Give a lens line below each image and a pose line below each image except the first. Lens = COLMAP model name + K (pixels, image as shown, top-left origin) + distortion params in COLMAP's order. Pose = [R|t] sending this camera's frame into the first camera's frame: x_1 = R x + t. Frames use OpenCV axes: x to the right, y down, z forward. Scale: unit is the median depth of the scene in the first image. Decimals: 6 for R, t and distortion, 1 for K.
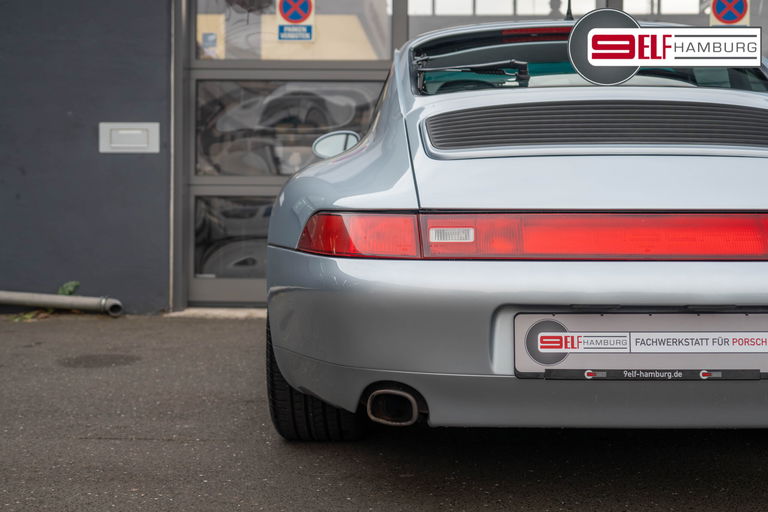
lens RADIAL K [[999.4, 0, 380.3], [0, 999.4, 255.6], [0, 0, 1]] dist [0.032994, 0.000000]
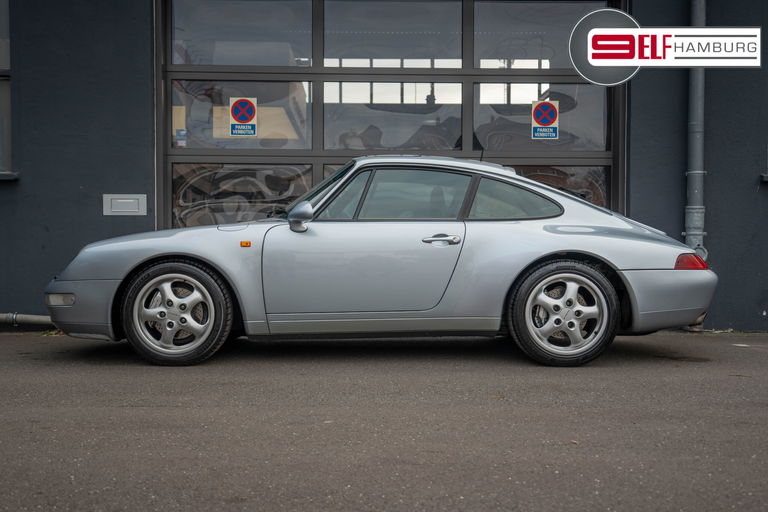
lens RADIAL K [[999.4, 0, 383.2], [0, 999.4, 265.0], [0, 0, 1]] dist [0.032994, 0.000000]
pose [[0.995541, -0.004523, 0.094224, -0.022390], [0.005957, 0.999871, -0.014939, -0.009937], [-0.094145, 0.015433, 0.995439, -0.419661]]
